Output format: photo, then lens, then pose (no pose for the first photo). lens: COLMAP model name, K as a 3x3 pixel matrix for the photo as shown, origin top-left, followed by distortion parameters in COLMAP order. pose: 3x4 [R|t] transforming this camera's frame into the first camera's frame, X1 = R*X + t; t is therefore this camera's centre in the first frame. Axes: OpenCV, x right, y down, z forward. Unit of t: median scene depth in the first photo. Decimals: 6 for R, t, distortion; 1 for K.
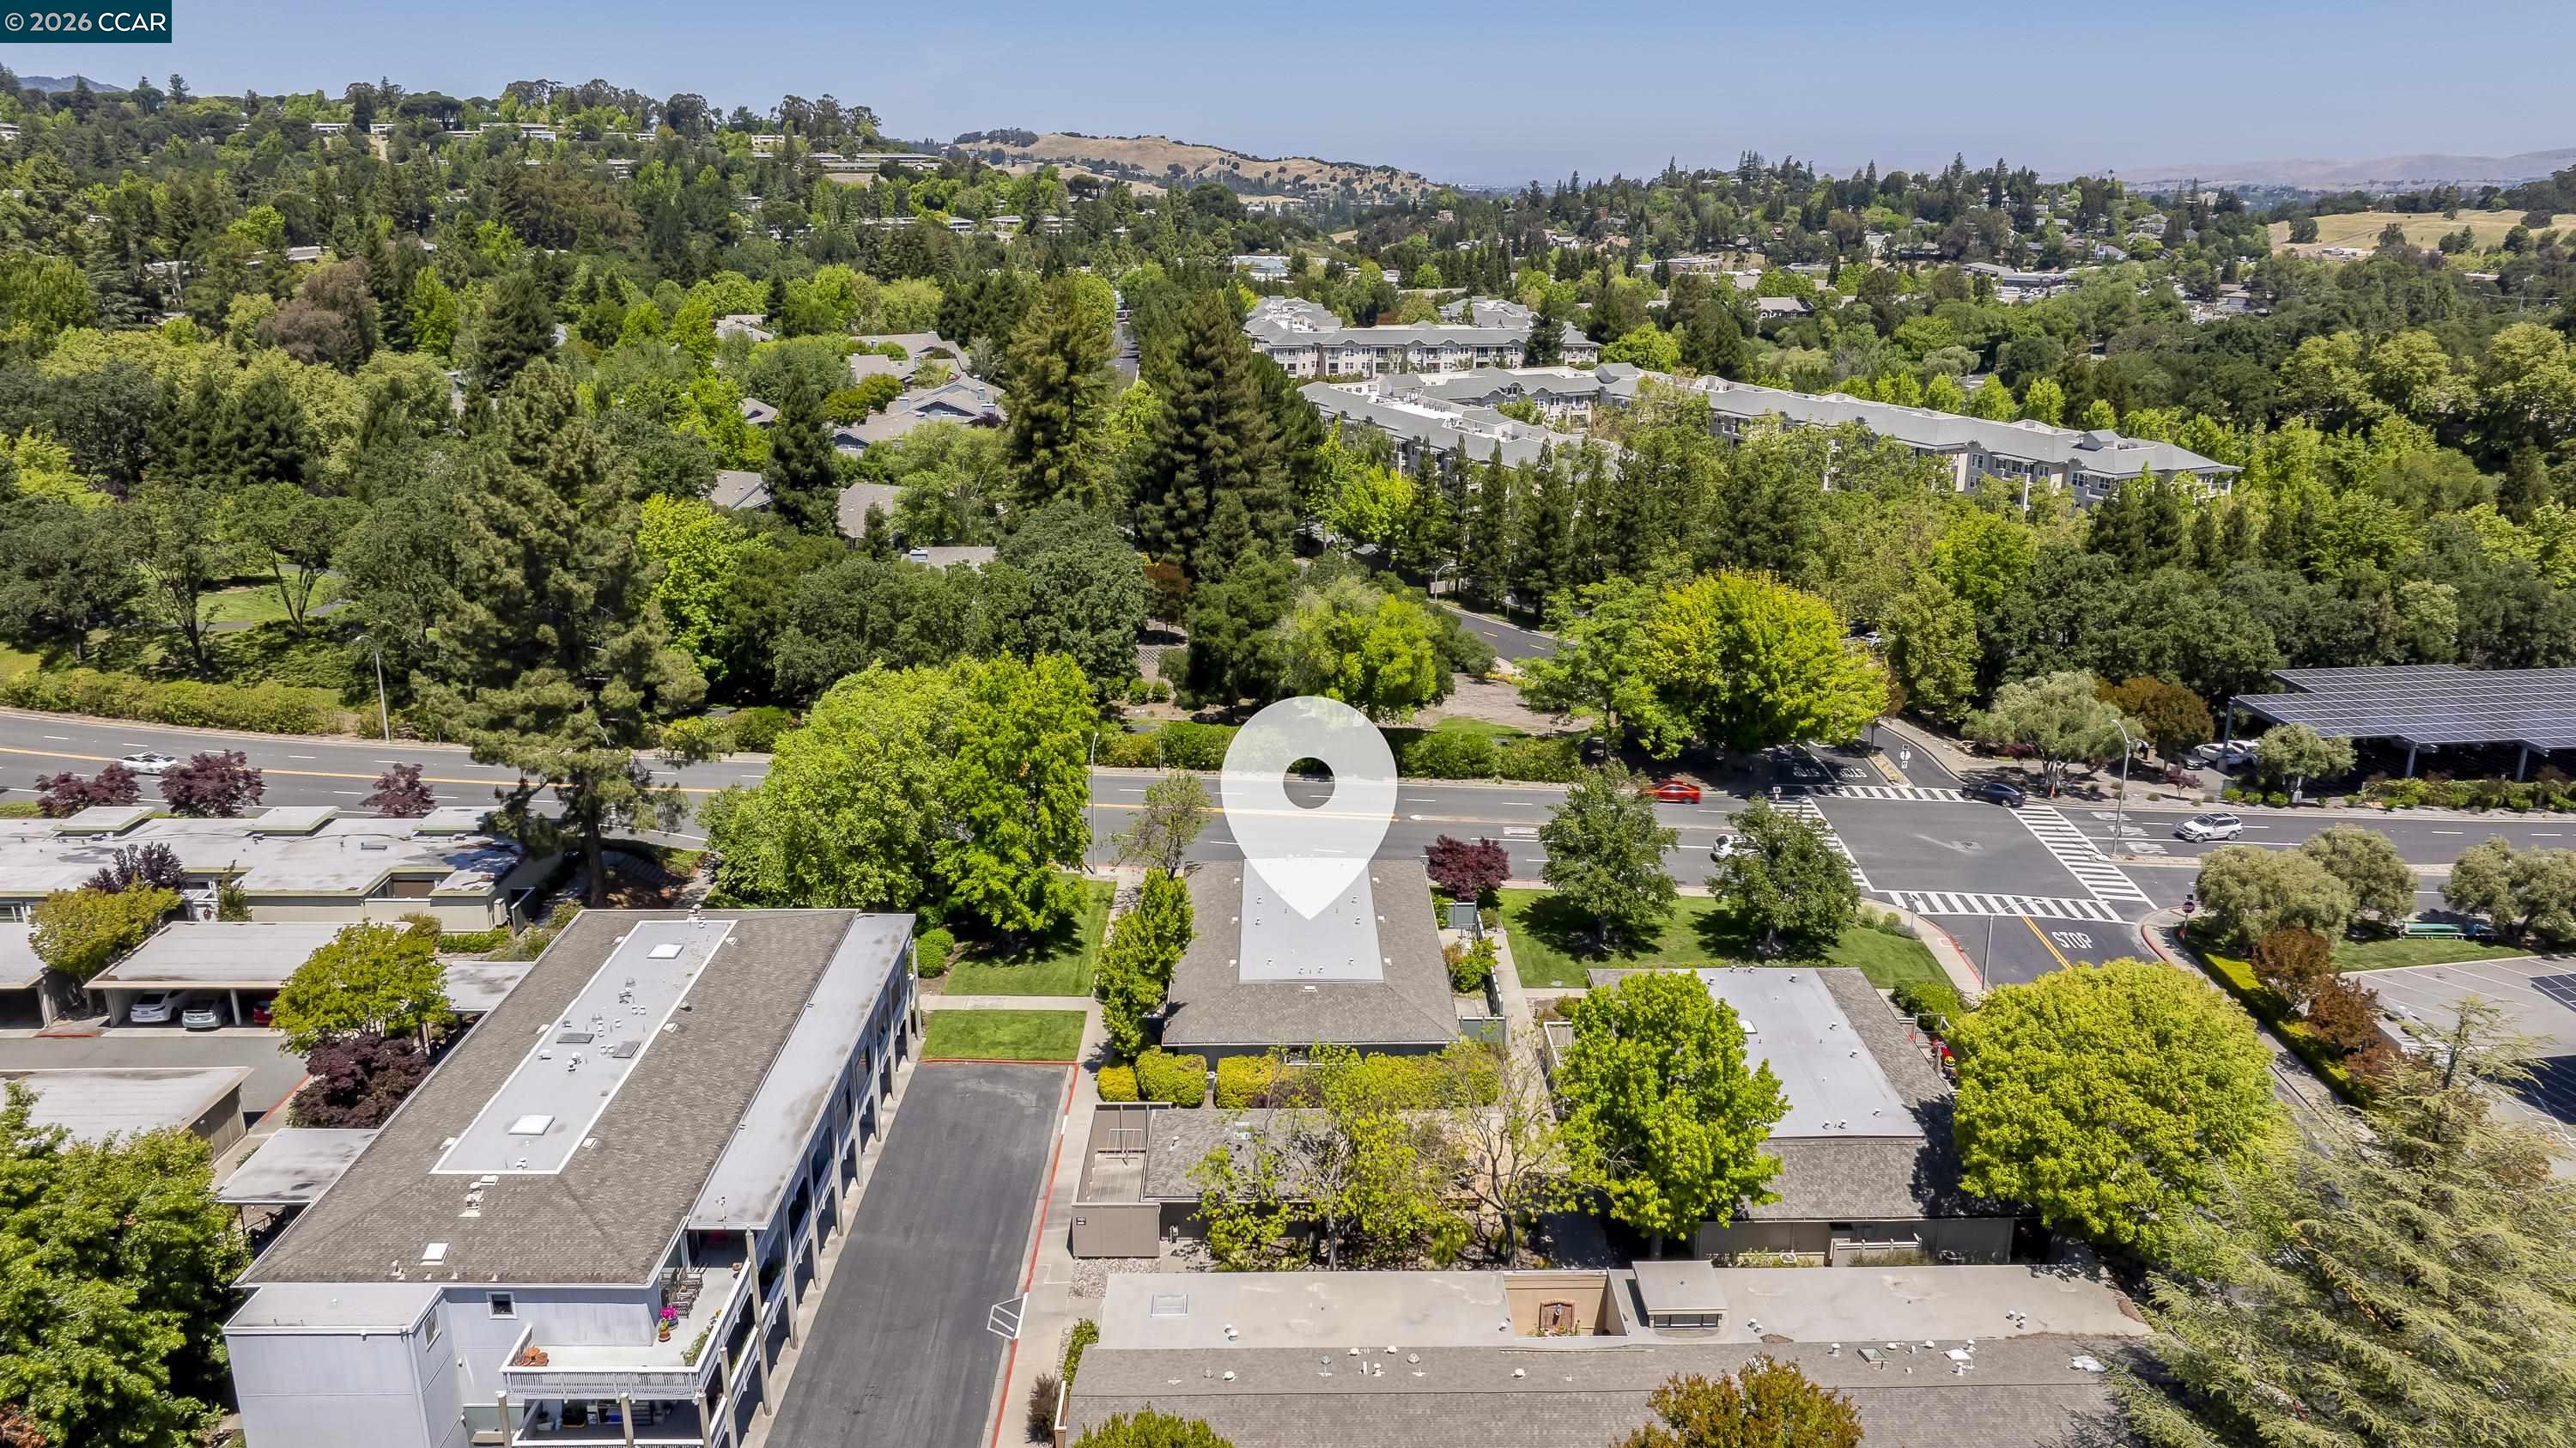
lens RADIAL K [[1707.1, 0, 1303.5], [0, 1707.1, 721.8], [0, 0, 1]] dist [-0.064713, 0.061267]
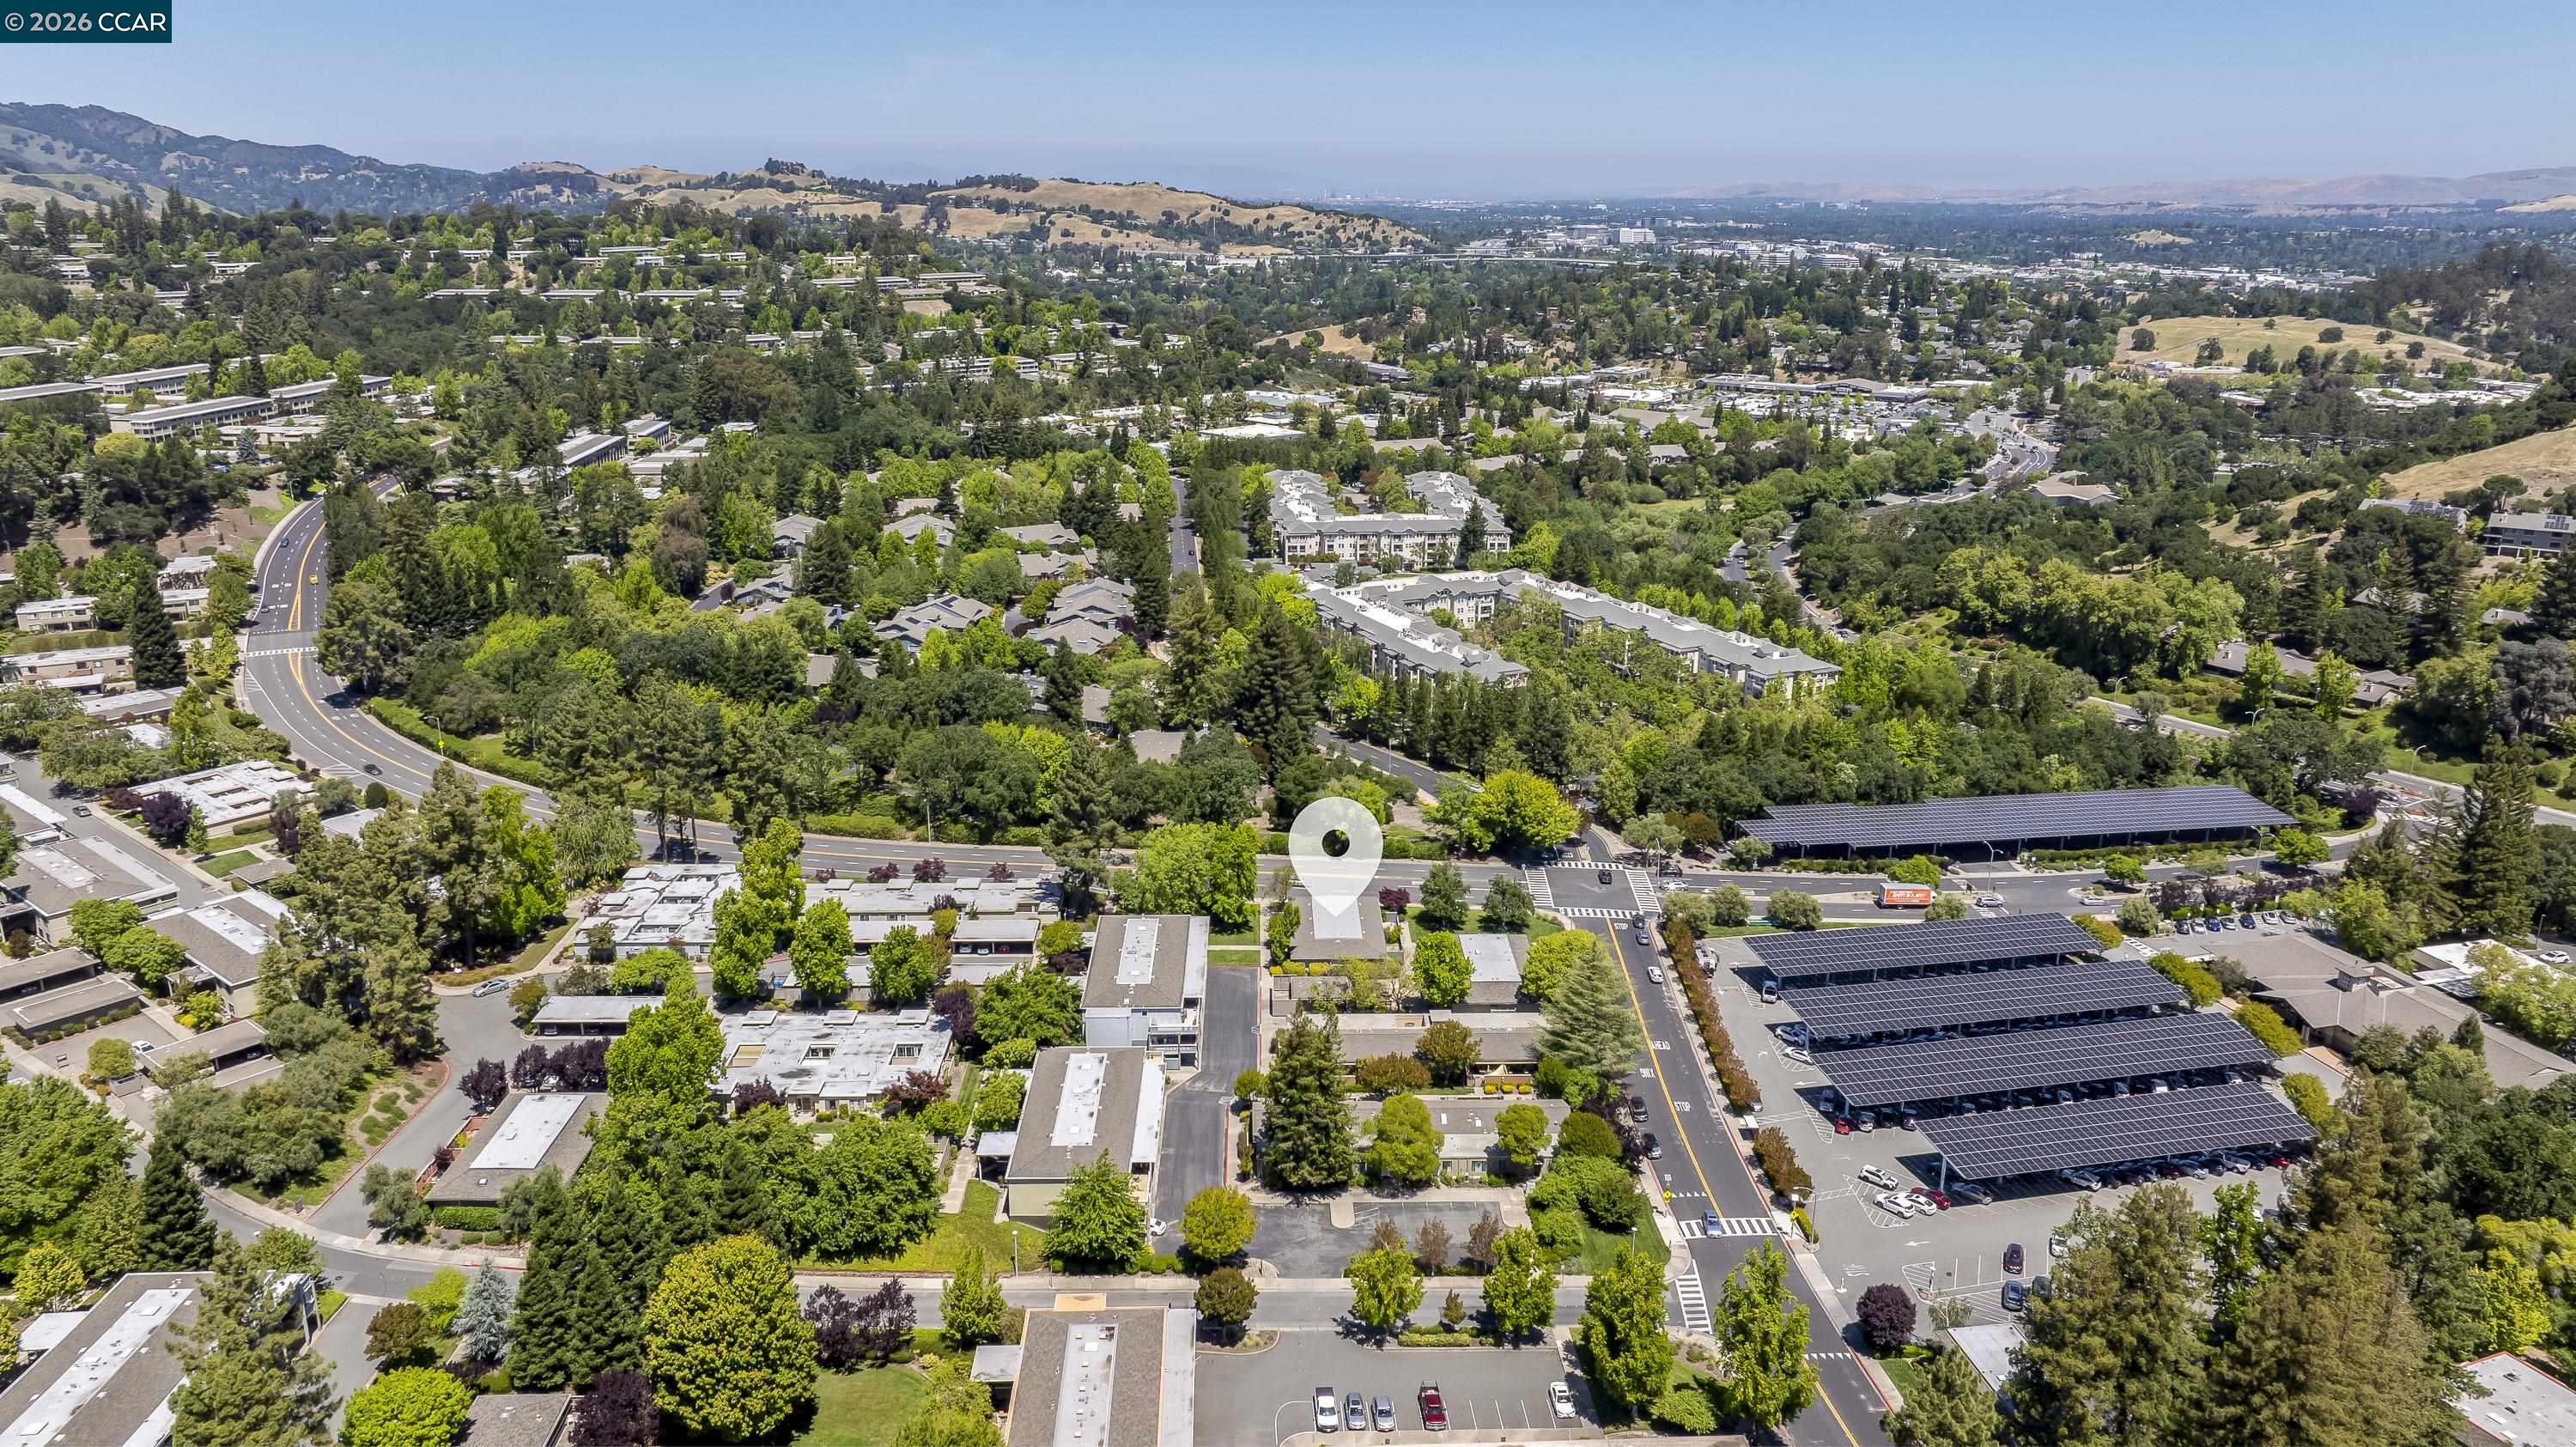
lens RADIAL K [[1781.0, 0, 1297.8], [0, 1781.0, 721.0], [0, 0, 1]] dist [-0.034404, 0.002277]
pose [[0.999966, -0.000748, 0.008175, -0.031543], [0.000738, 0.999999, 0.001220, -0.080382], [-0.008176, -0.001214, 0.999966, -0.730168]]
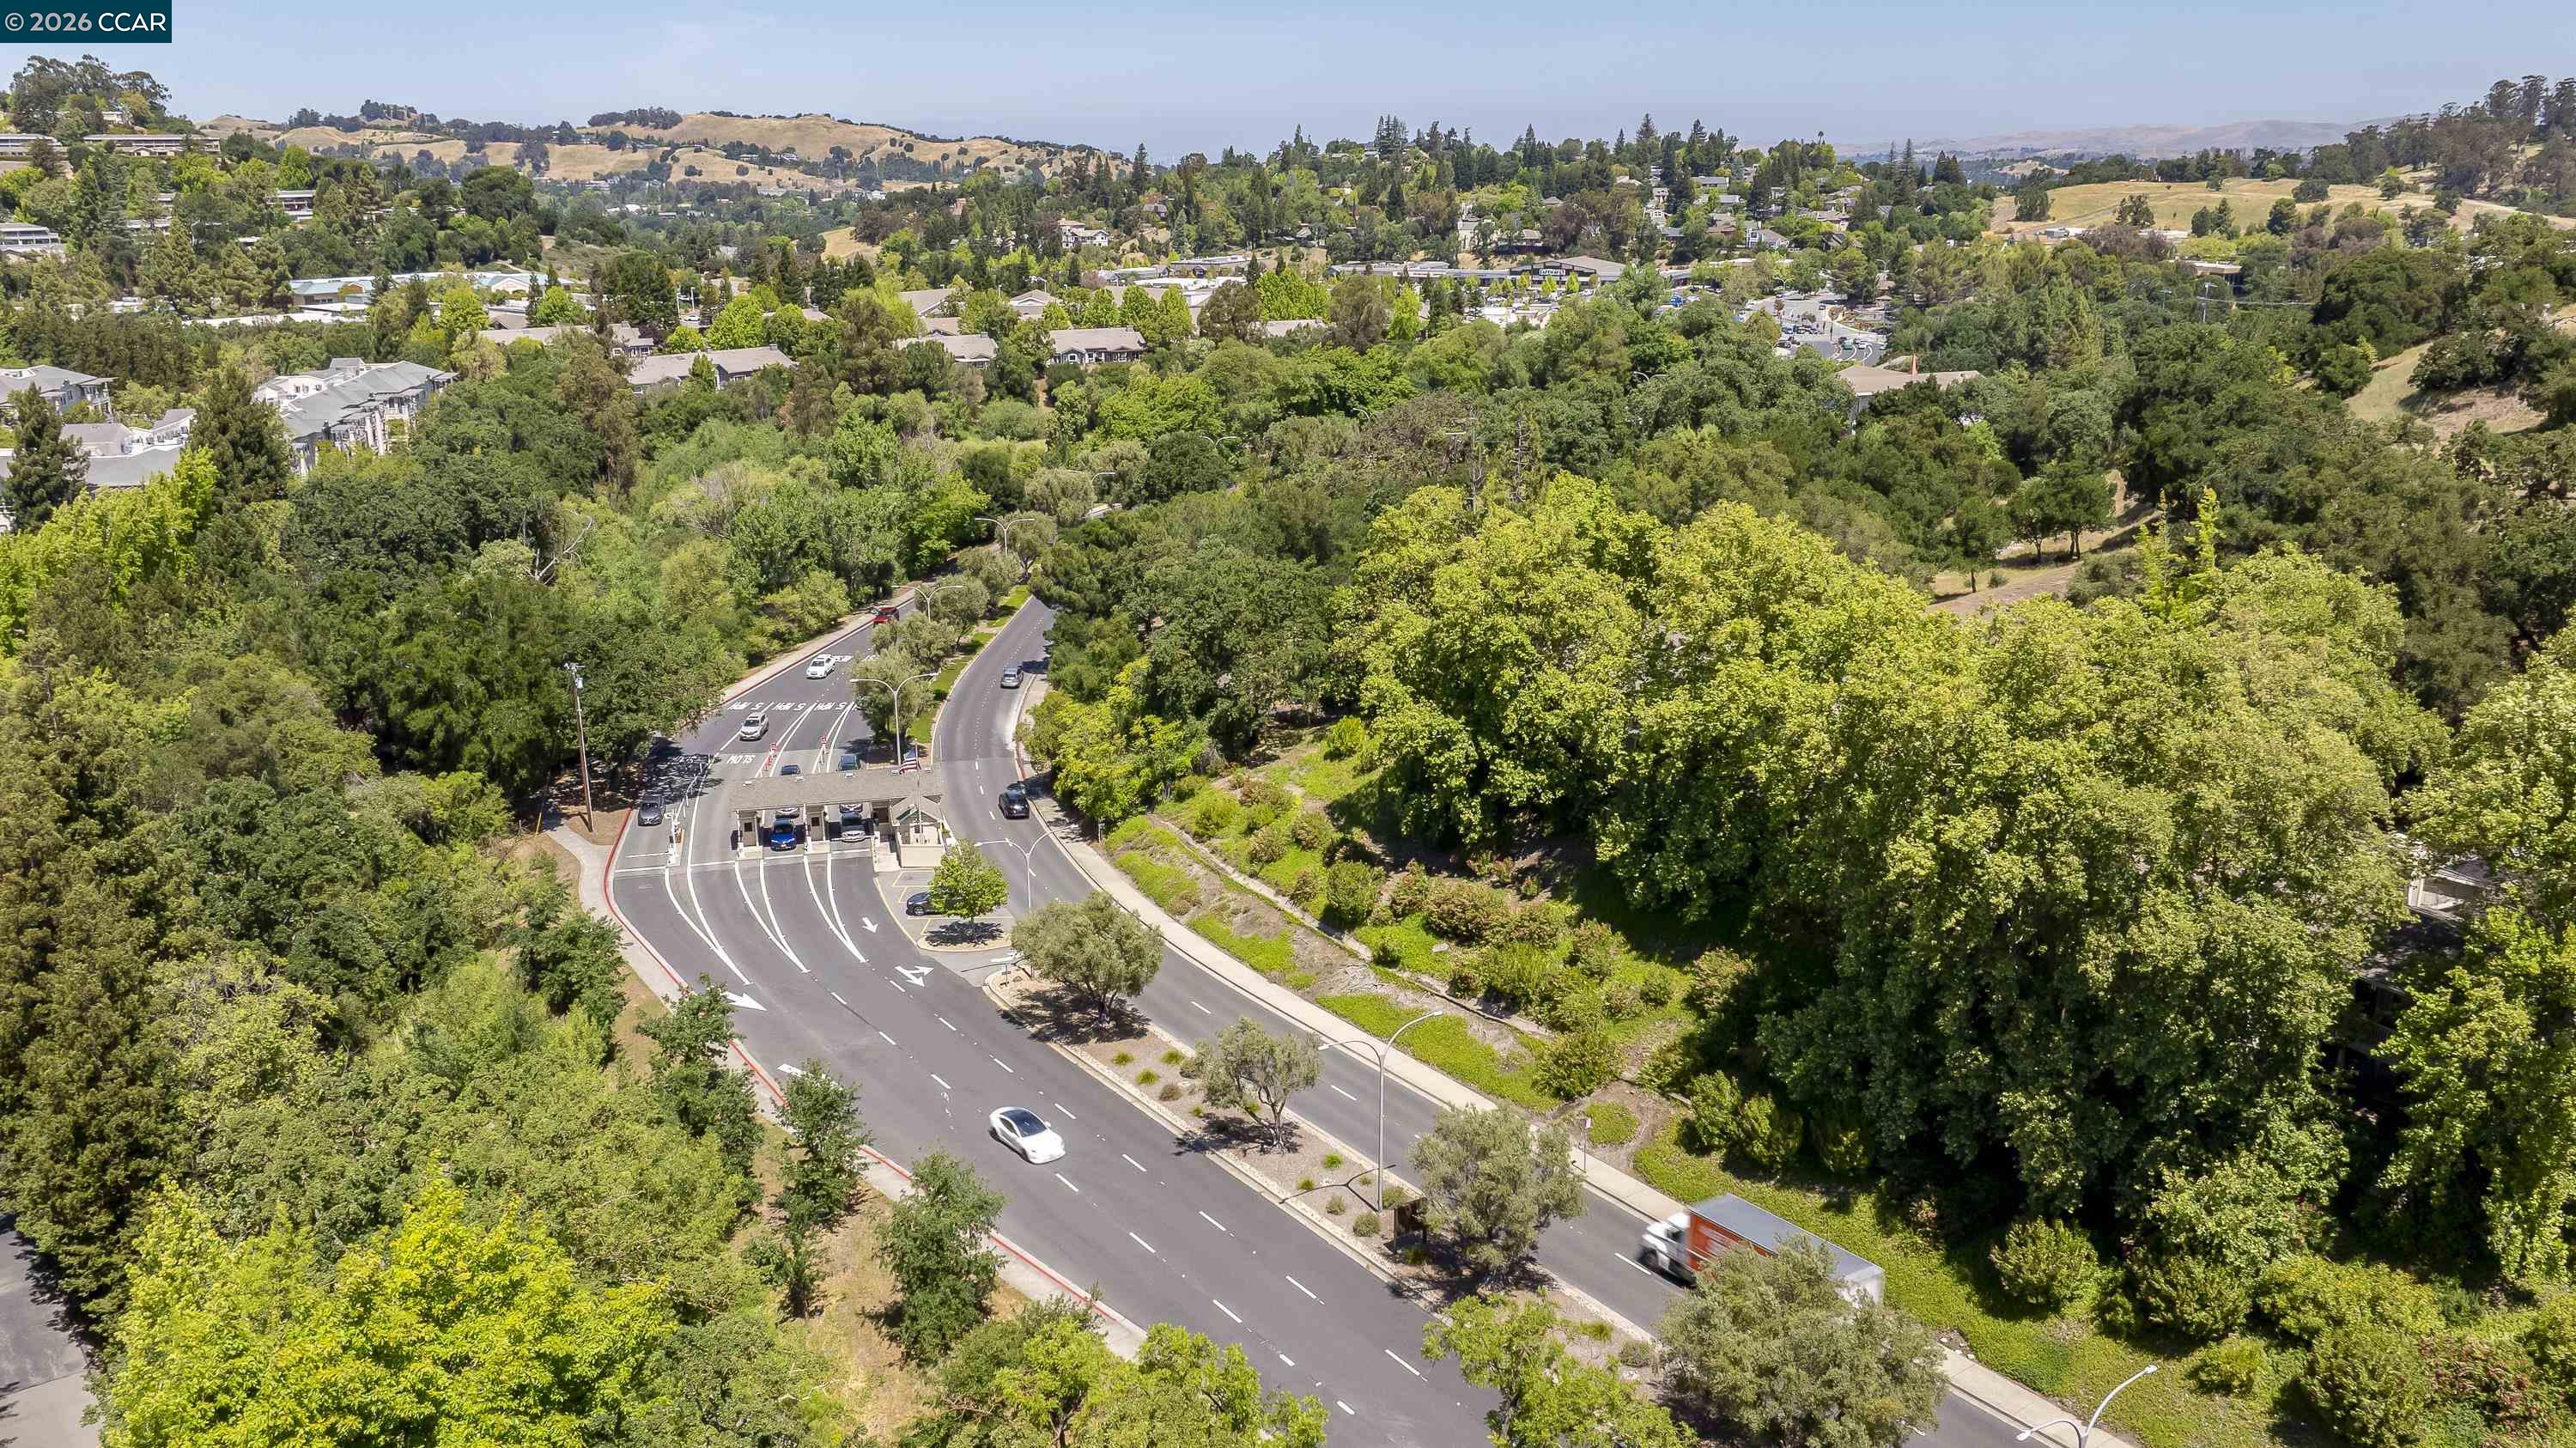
lens RADIAL K [[1781.1, 0, 1297.8], [0, 1781.1, 721.5], [0, 0, 1]] dist [-0.034404, 0.002277]
pose [[0.997519, -0.031861, 0.062770, 0.612090], [0.032110, 0.999480, -0.002949, -0.194735], [-0.062643, 0.004958, 0.998024, 0.644441]]
